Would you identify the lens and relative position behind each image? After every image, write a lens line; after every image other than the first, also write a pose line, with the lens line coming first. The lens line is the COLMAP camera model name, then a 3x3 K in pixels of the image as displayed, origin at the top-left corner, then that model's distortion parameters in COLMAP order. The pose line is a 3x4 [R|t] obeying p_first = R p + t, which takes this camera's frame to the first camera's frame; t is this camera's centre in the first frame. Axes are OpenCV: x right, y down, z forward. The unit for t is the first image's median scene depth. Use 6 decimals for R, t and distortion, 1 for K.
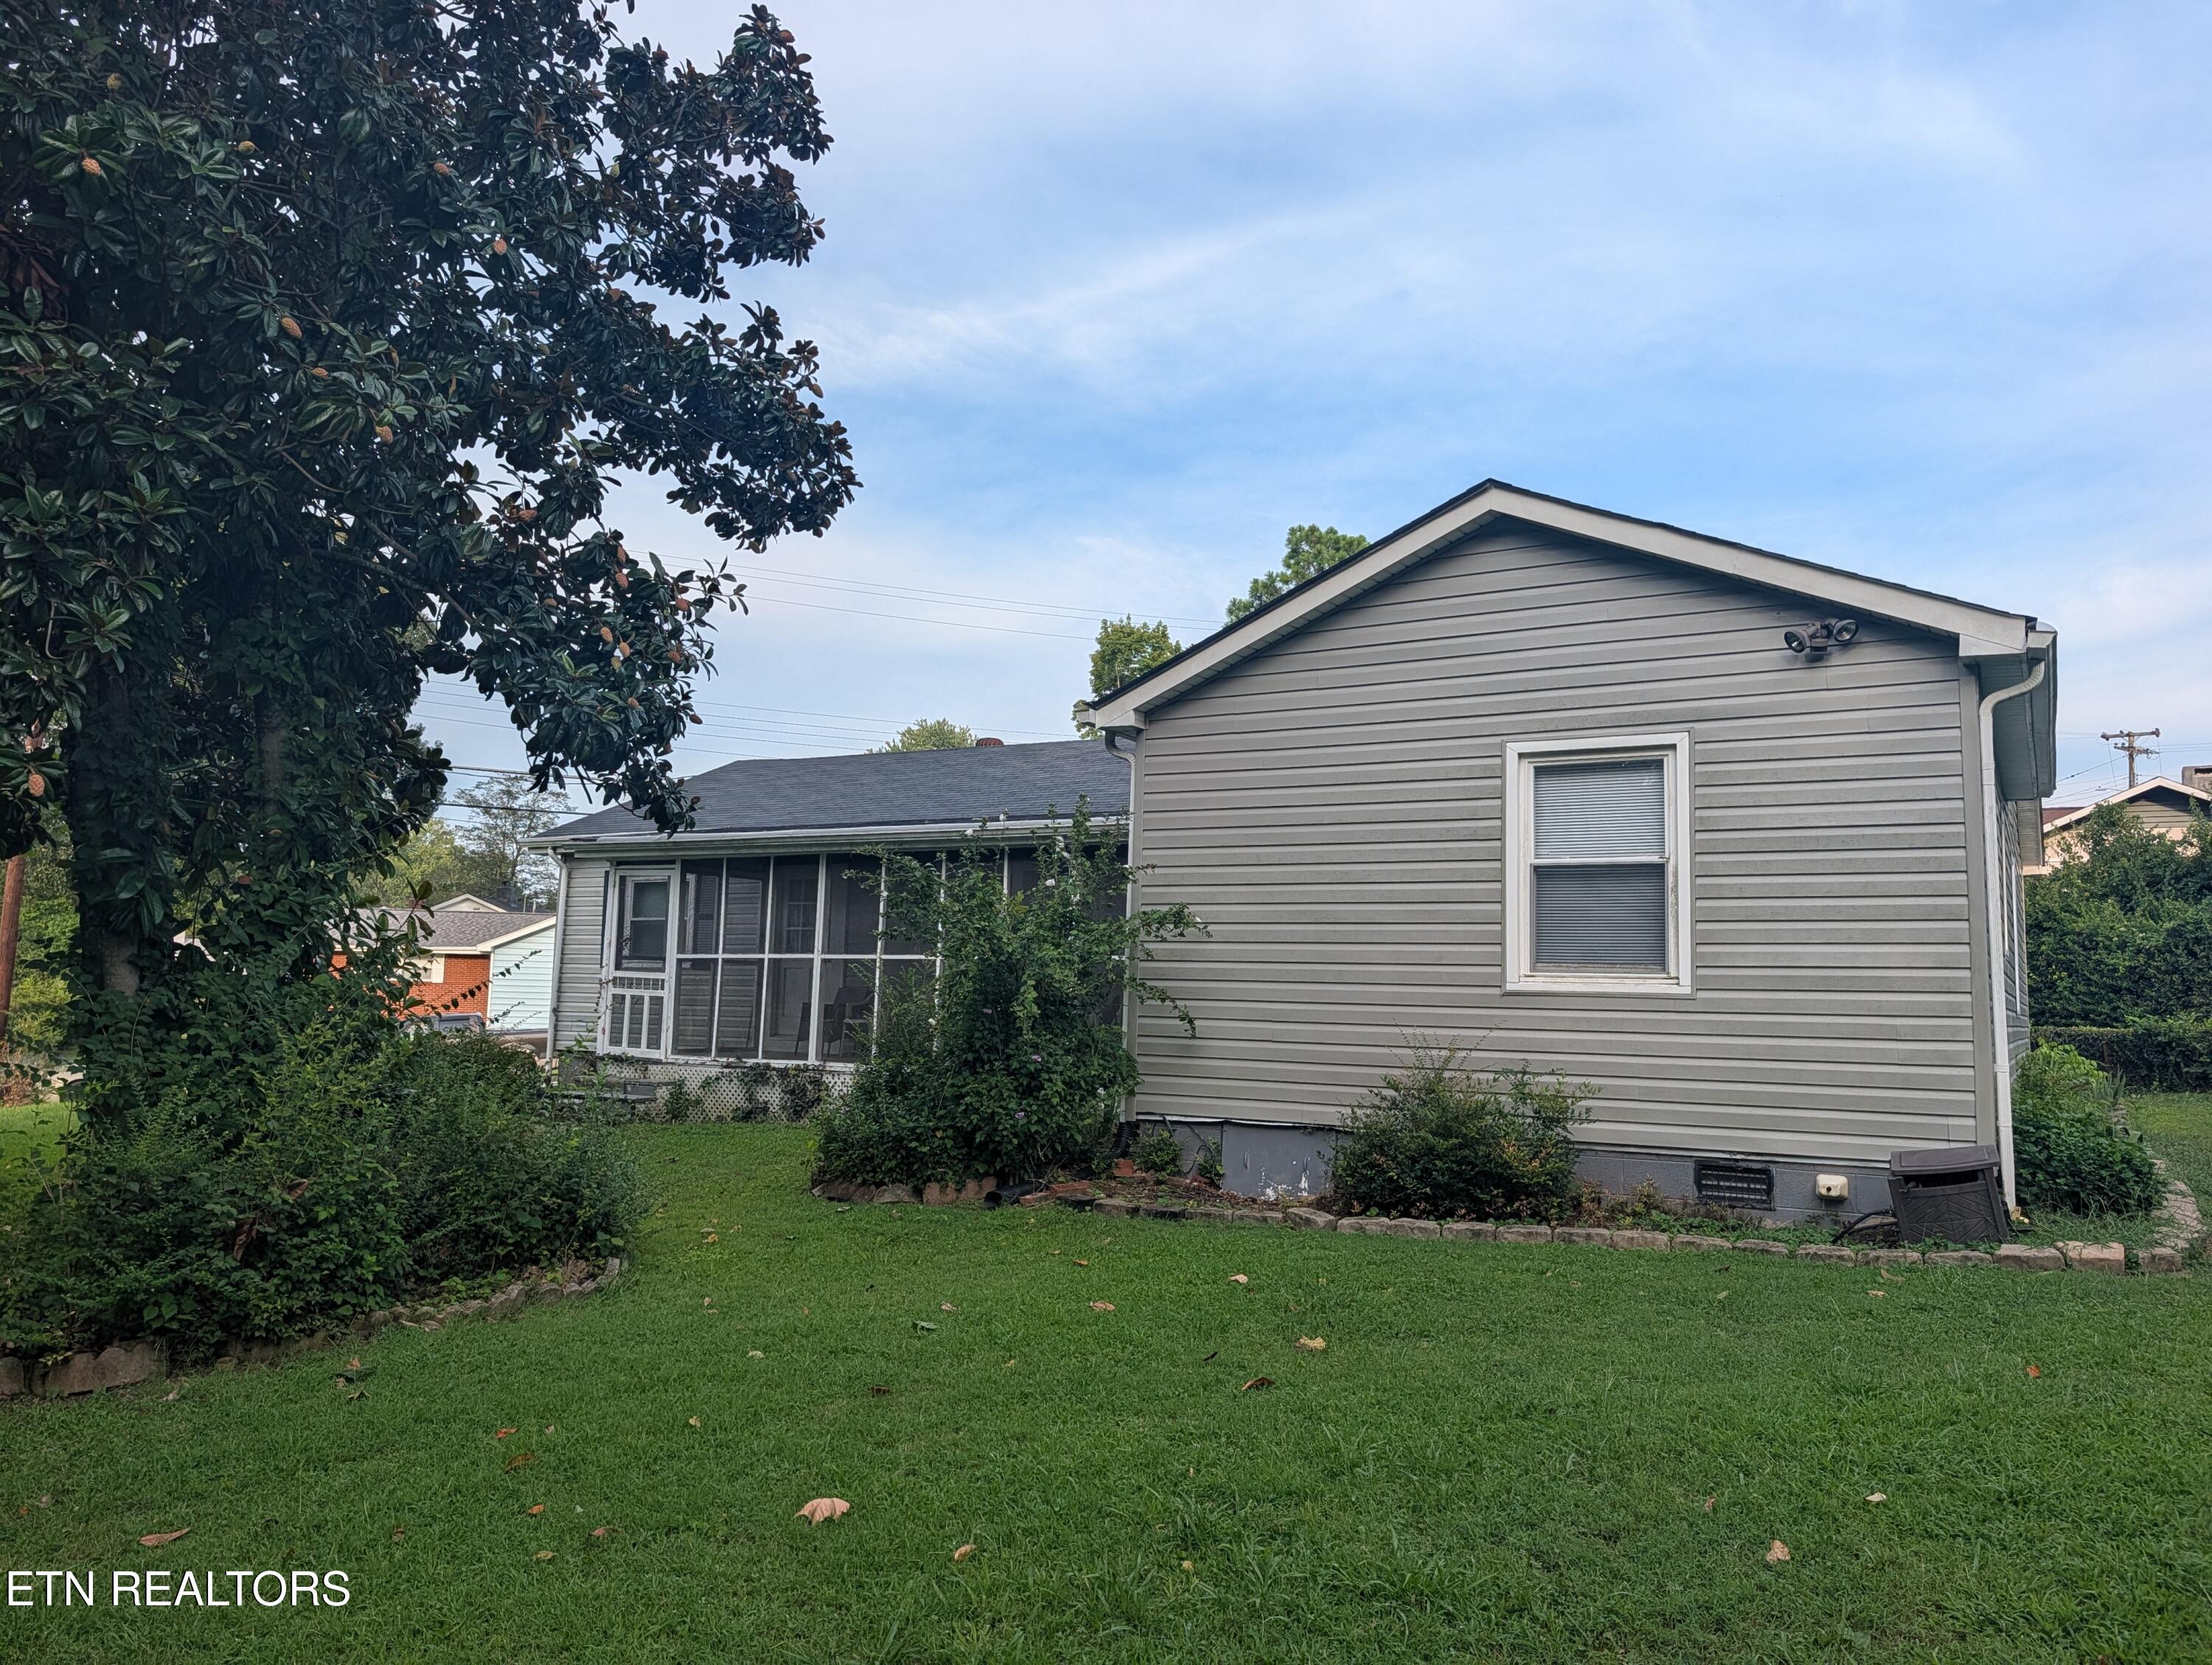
lens RADIAL K [[1558.6, 0, 1106.0], [0, 1558.6, 832.5], [0, 0, 1]] dist [0.094553, -0.200860]
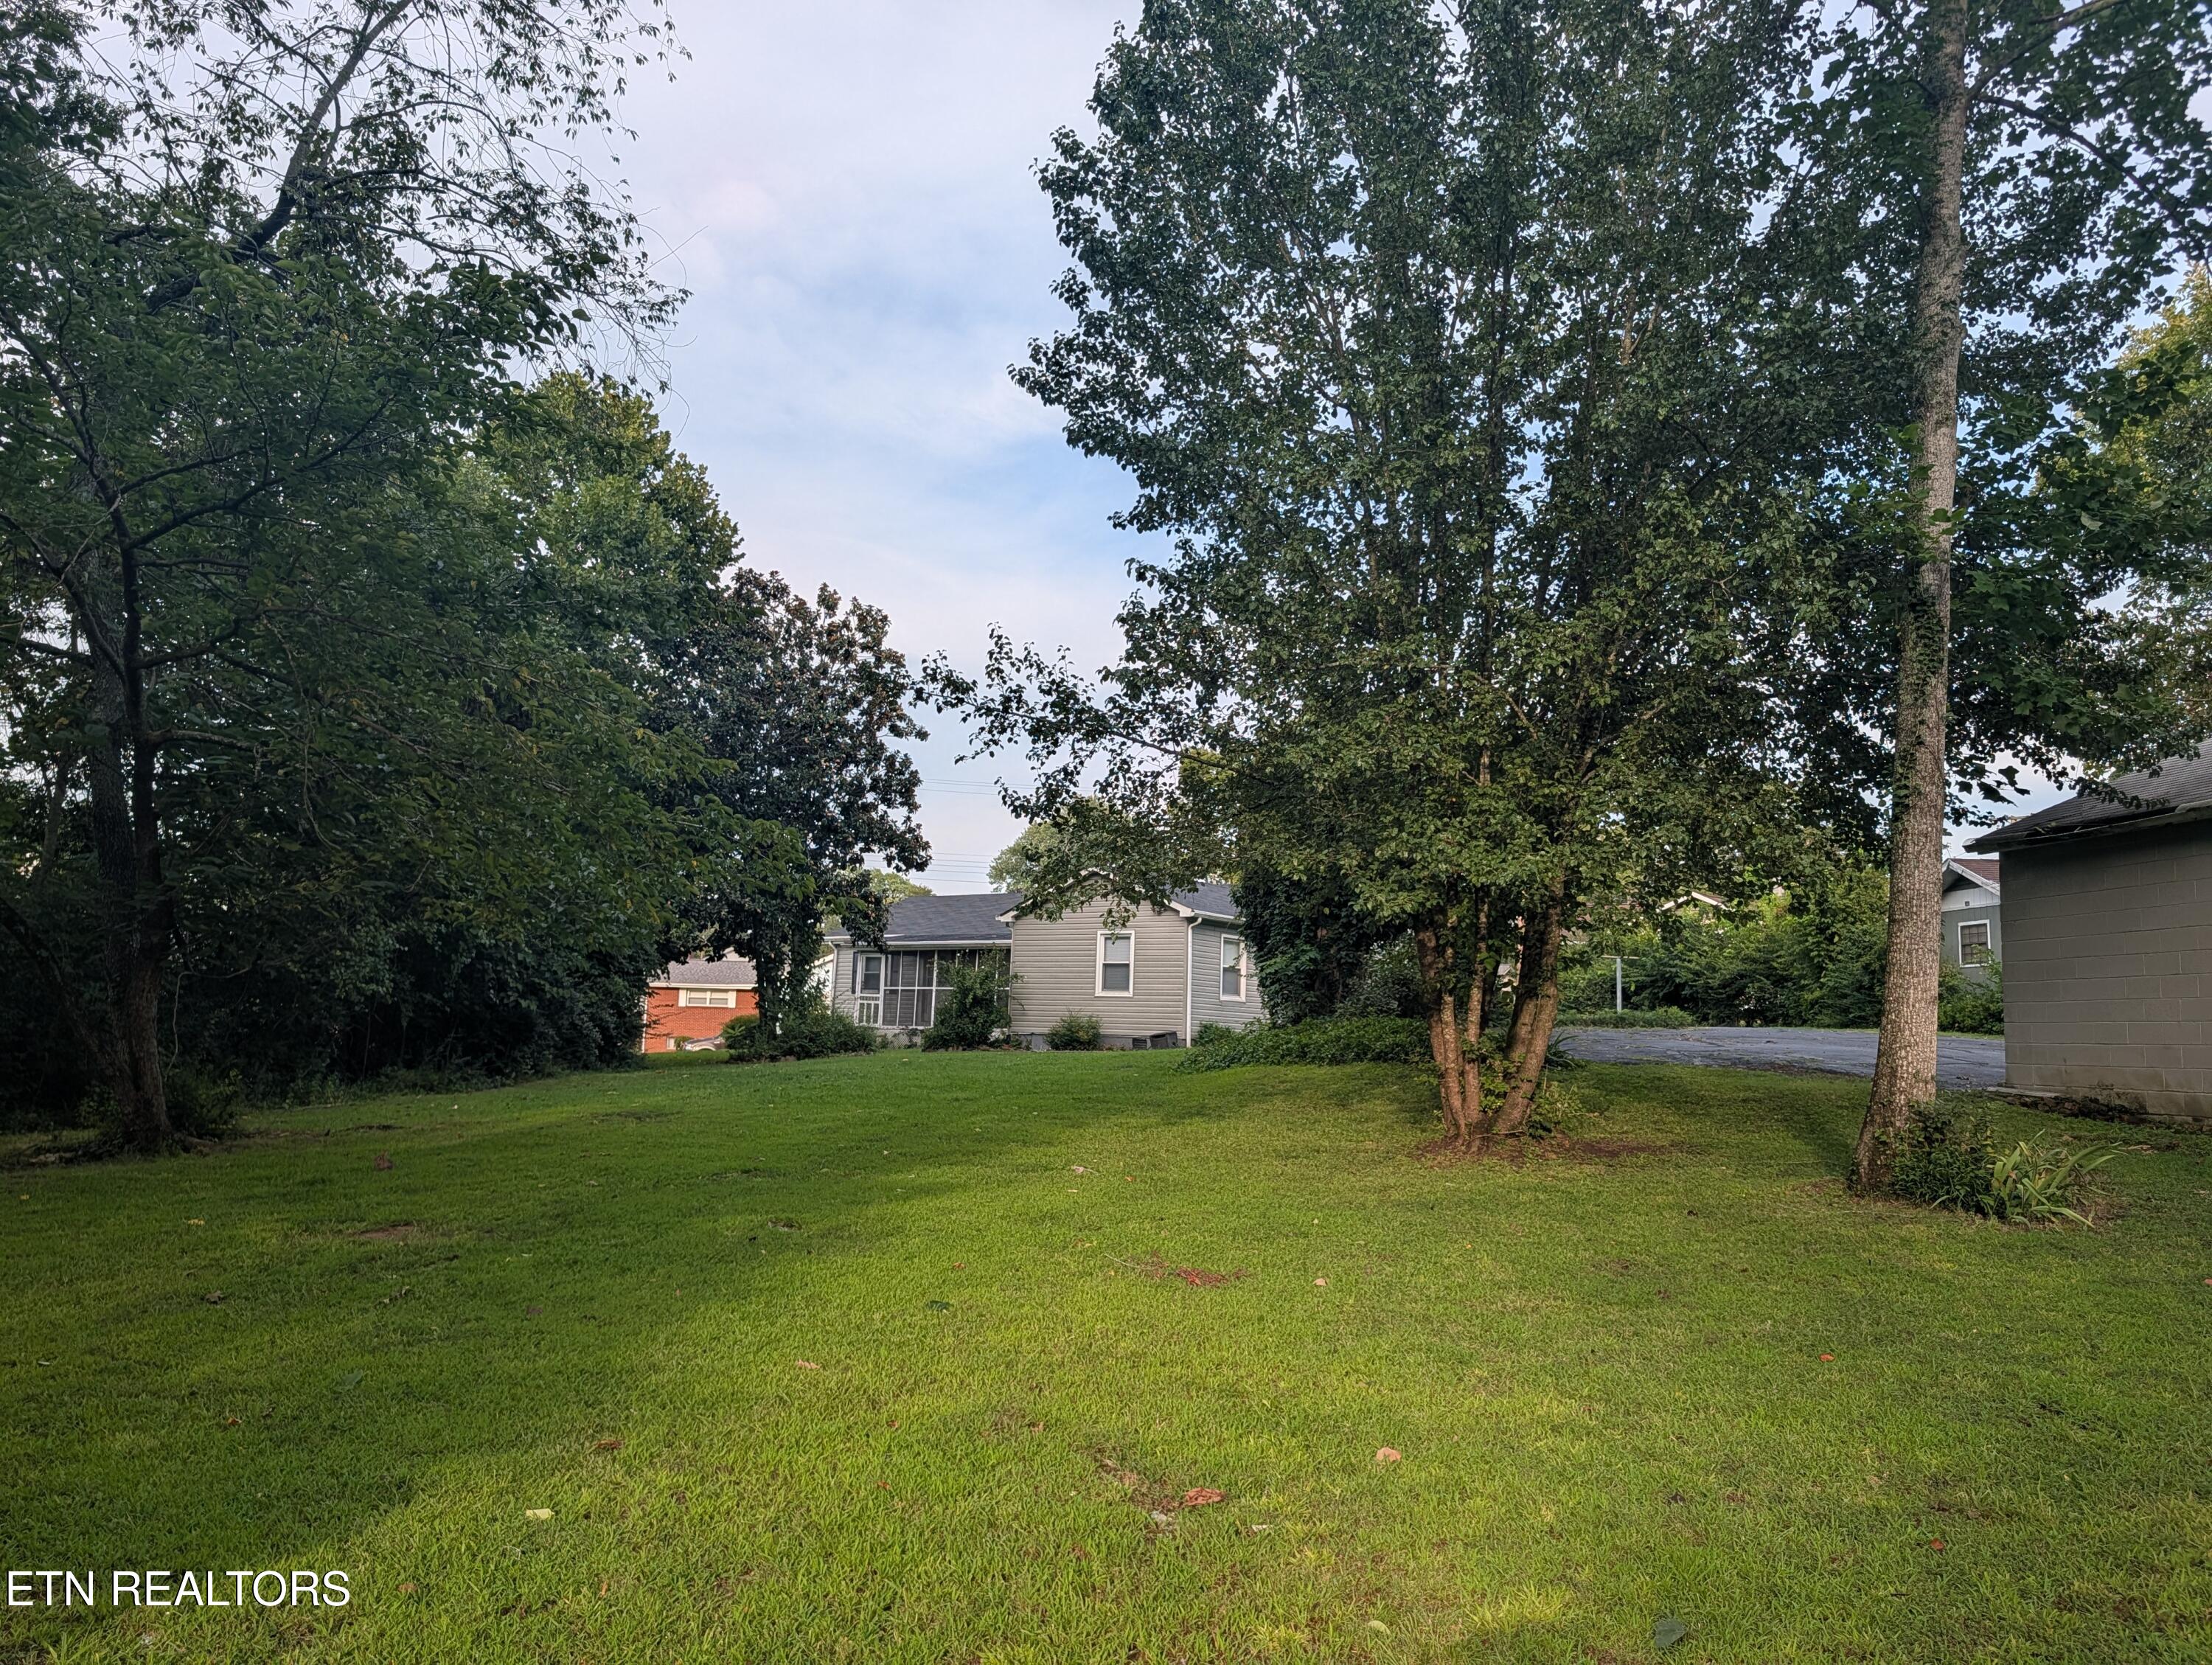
lens RADIAL K [[1585.6, 0, 1135.6], [0, 1585.6, 848.2], [0, 0, 1]] dist [0.029753, -0.035028]
pose [[0.994384, -0.008988, -0.105446, 0.720961], [0.007652, 0.999885, -0.013066, -0.198152], [0.105551, 0.012185, 0.994339, -2.693769]]
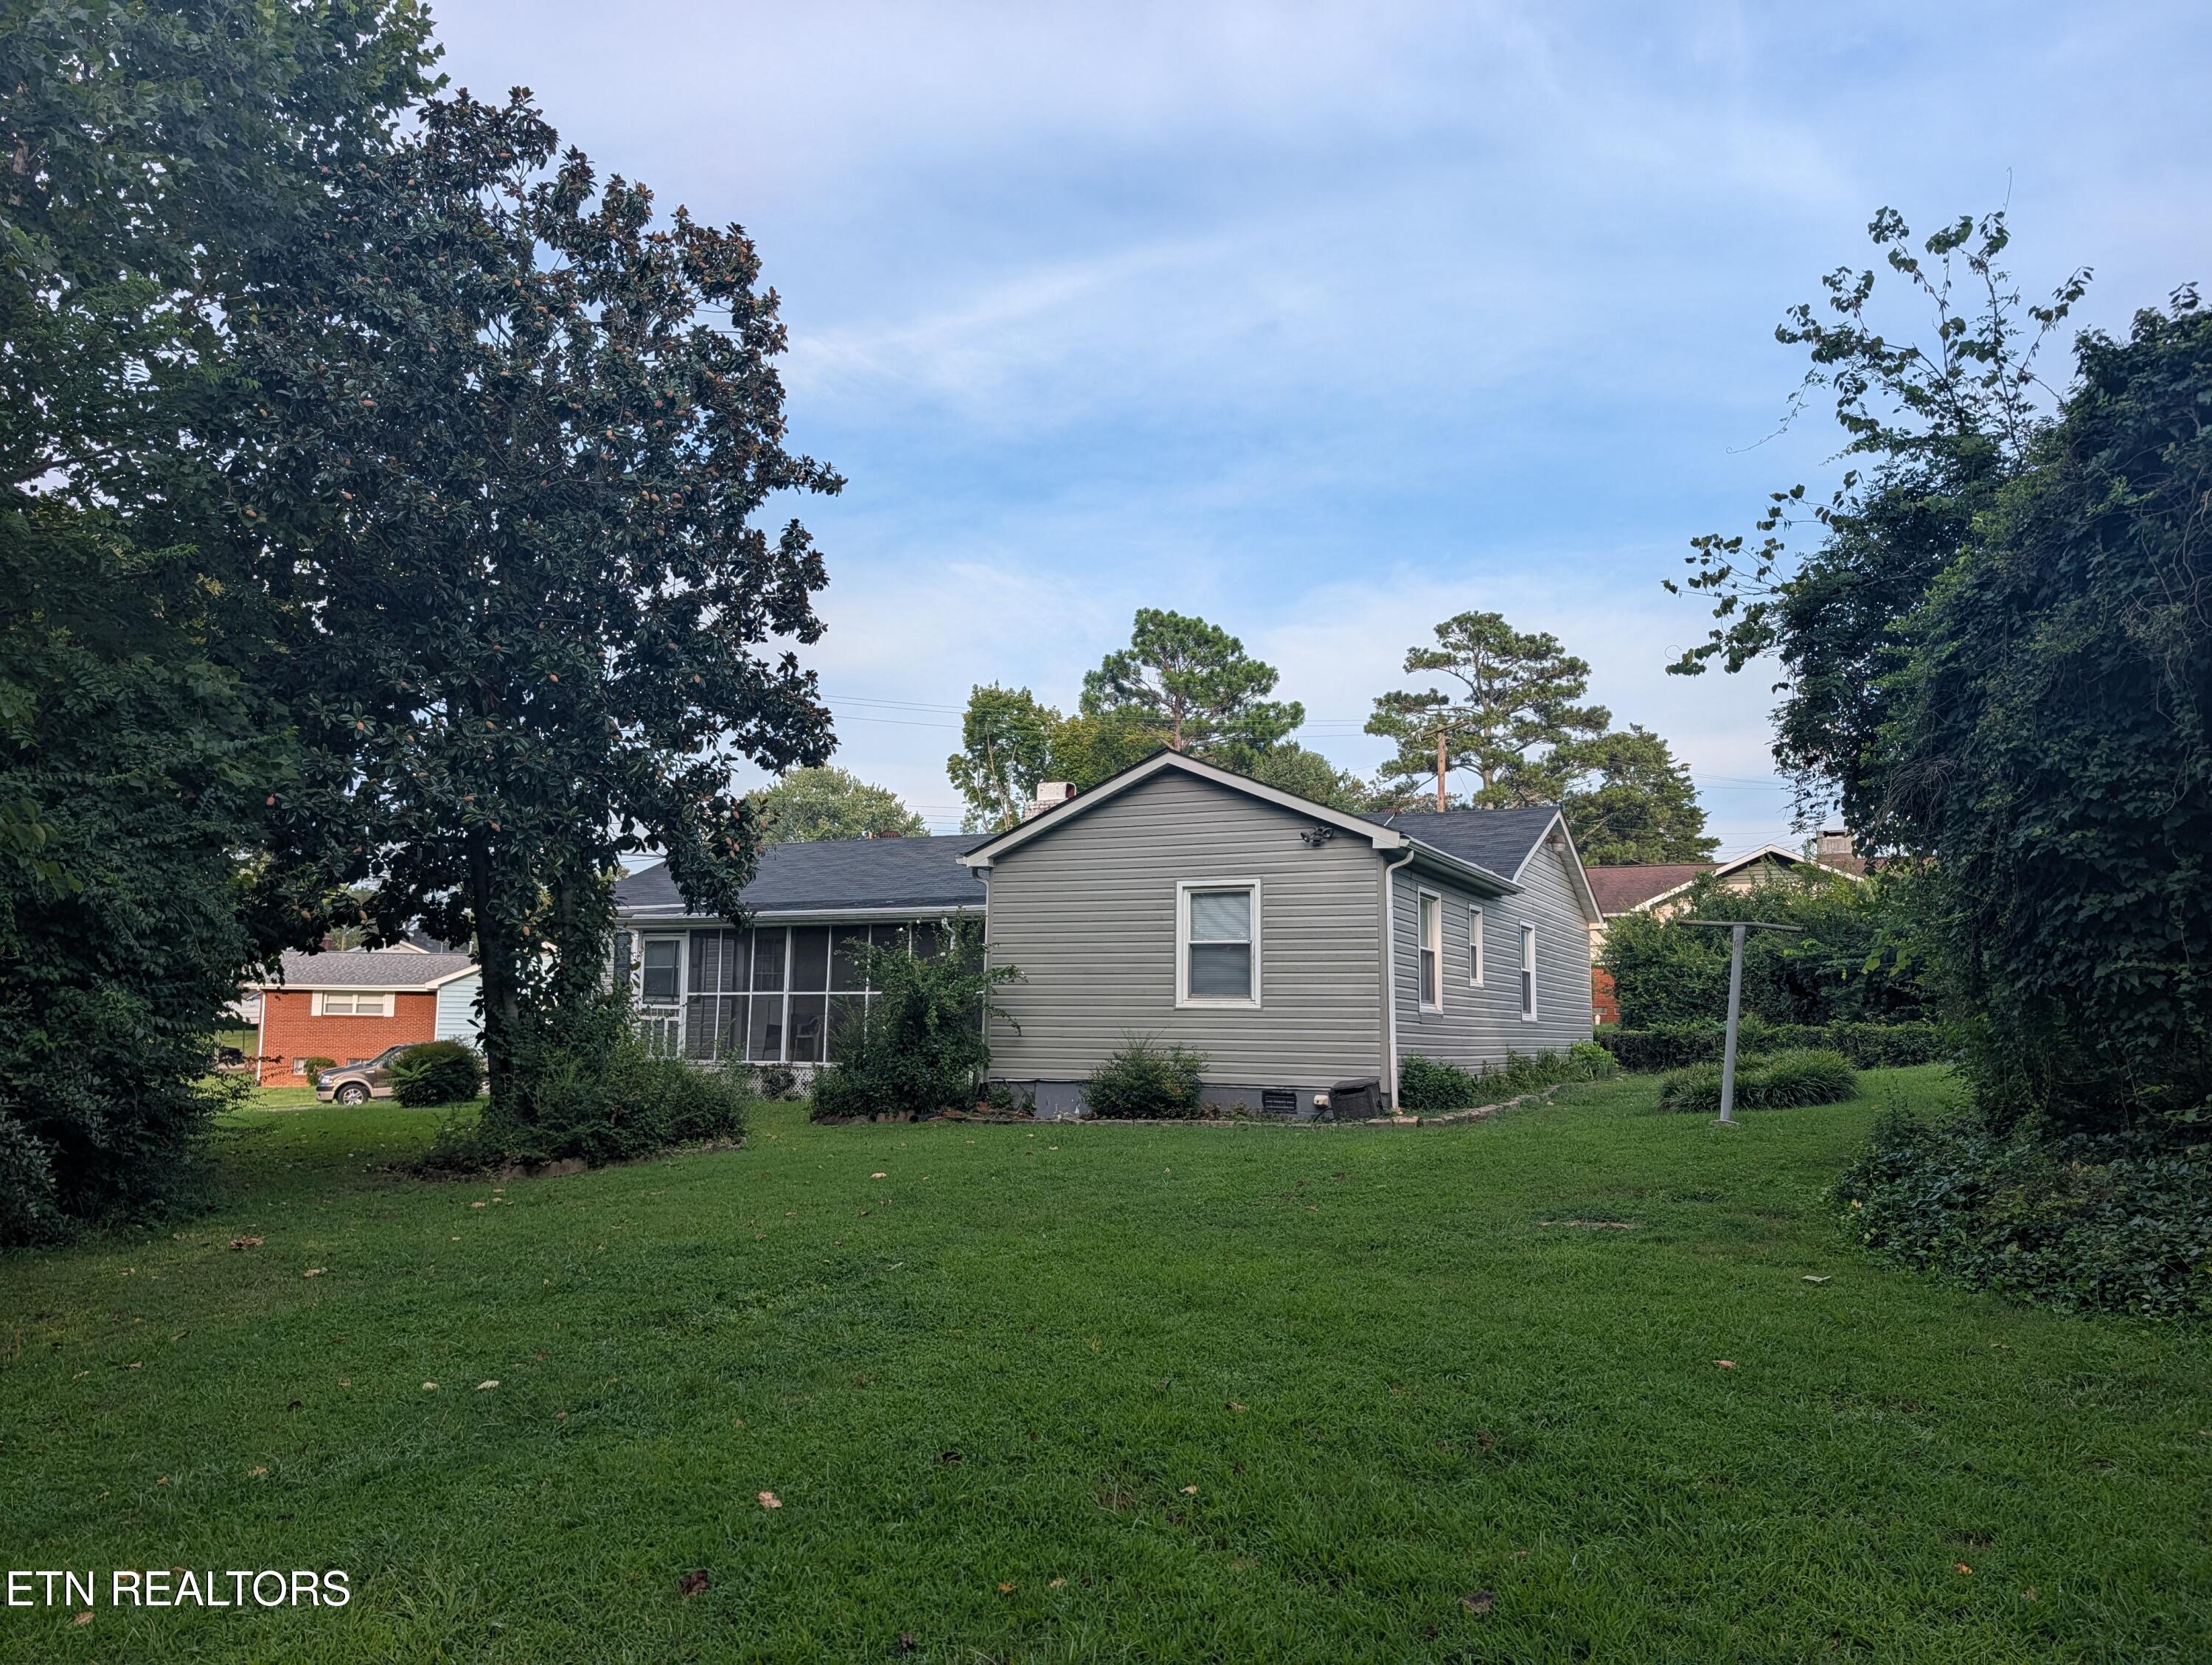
lens RADIAL K [[1572.1, 0, 1083.3], [0, 1572.1, 857.5], [0, 0, 1]] dist [0.039050, -0.039682]
pose [[0.997818, -0.005785, 0.065776, 0.009913], [0.005854, 0.999983, -0.000848, -0.081970], [-0.065770, 0.001231, 0.997834, -0.903409]]
